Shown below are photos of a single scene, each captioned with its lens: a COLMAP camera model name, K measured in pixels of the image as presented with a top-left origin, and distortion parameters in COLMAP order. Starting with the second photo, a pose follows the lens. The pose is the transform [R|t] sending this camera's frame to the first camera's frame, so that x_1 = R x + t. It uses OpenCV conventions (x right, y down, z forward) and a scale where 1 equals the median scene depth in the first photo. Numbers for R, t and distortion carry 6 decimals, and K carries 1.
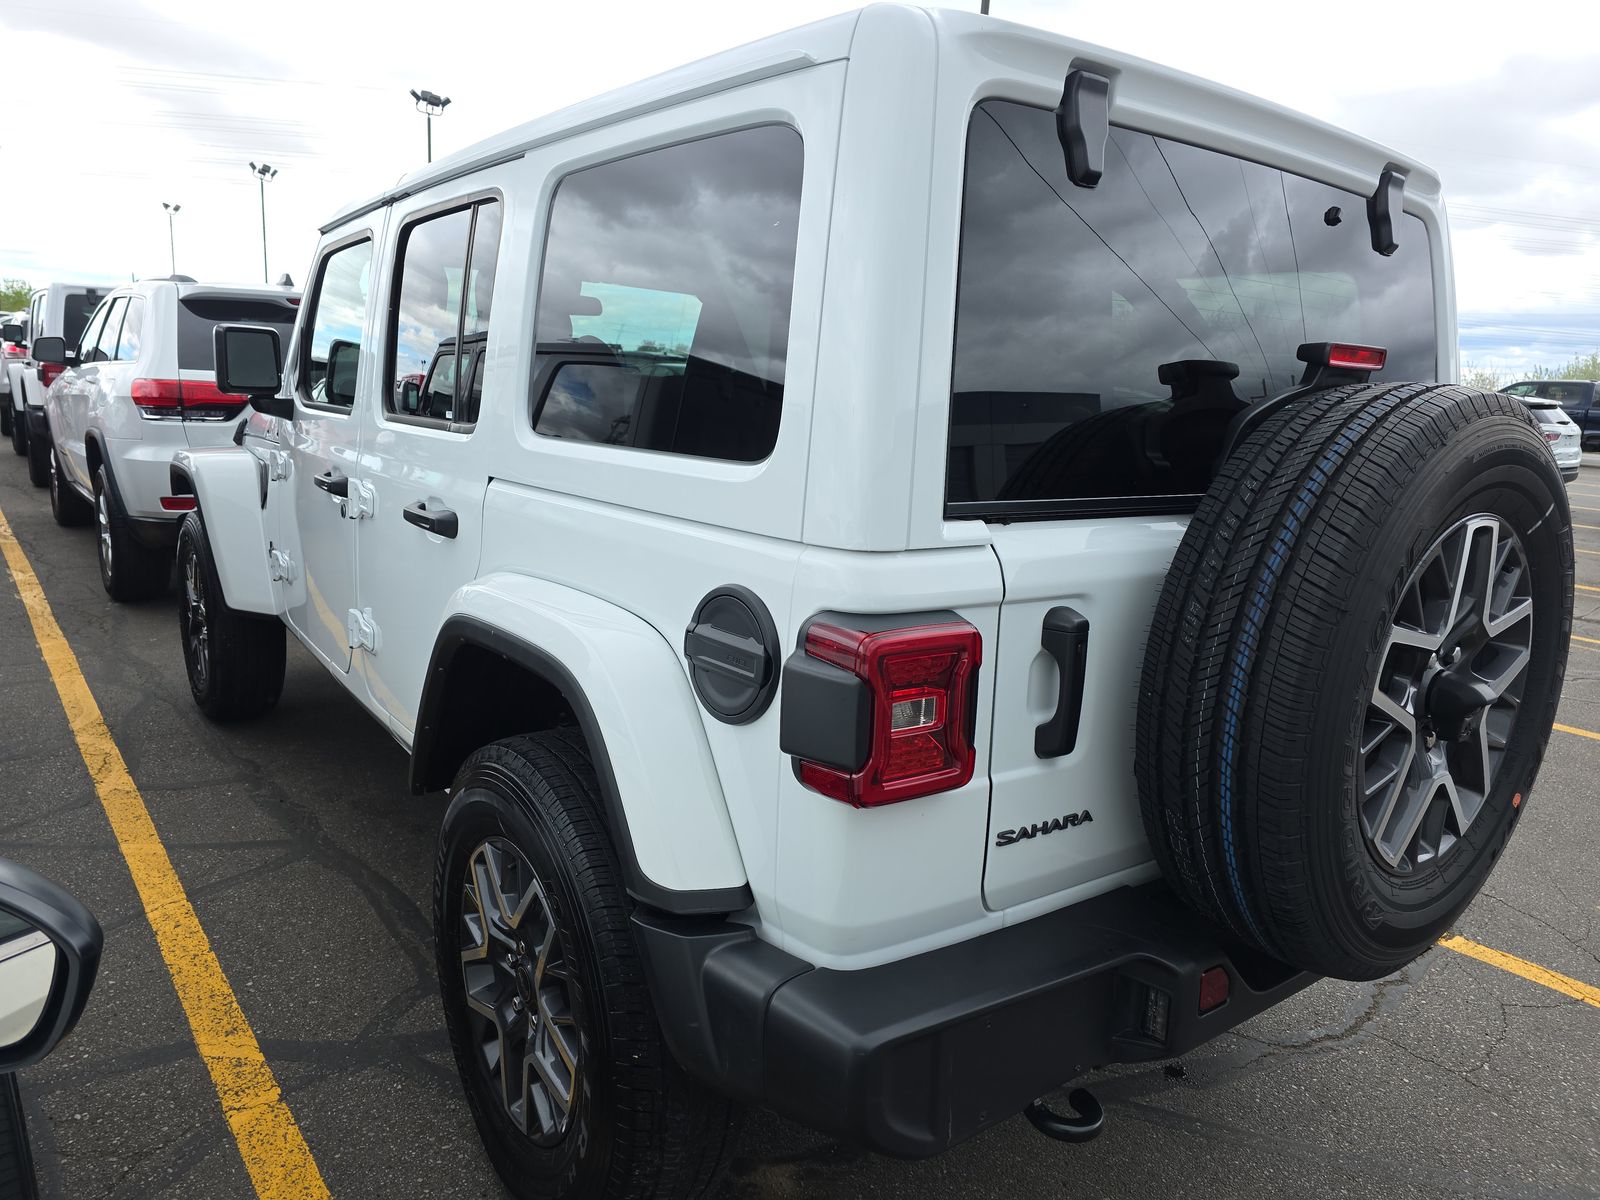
lens RADIAL K [[1140.0, 0, 803.3], [0, 1140.0, 595.4], [0, 0, 1]] dist [0.037709, 0.002564]
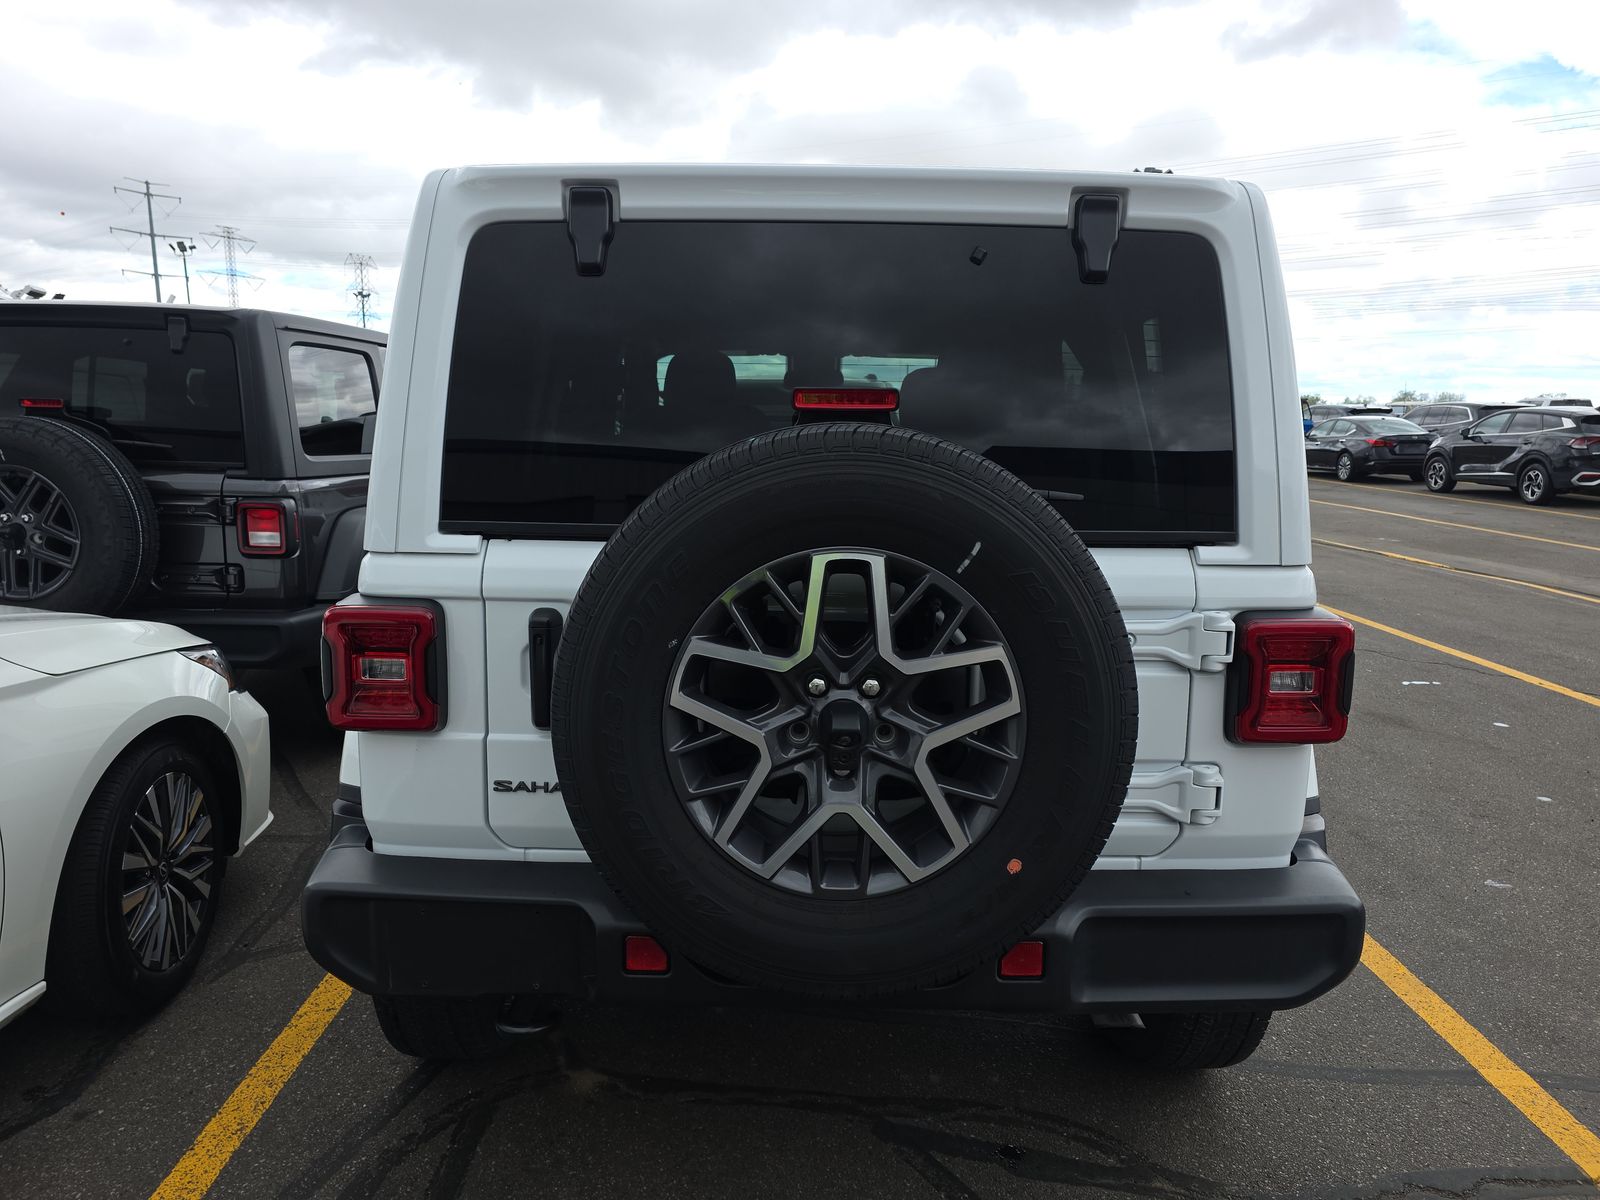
lens RADIAL K [[1140.0, 0, 790.3], [0, 1140.0, 591.7], [0, 0, 1]] dist [0.037709, 0.002564]
pose [[0.785731, 0.056957, -0.615940, 1.209124], [-0.091612, 0.995486, -0.024811, -0.001750], [0.611746, 0.075922, 0.787402, 0.175252]]
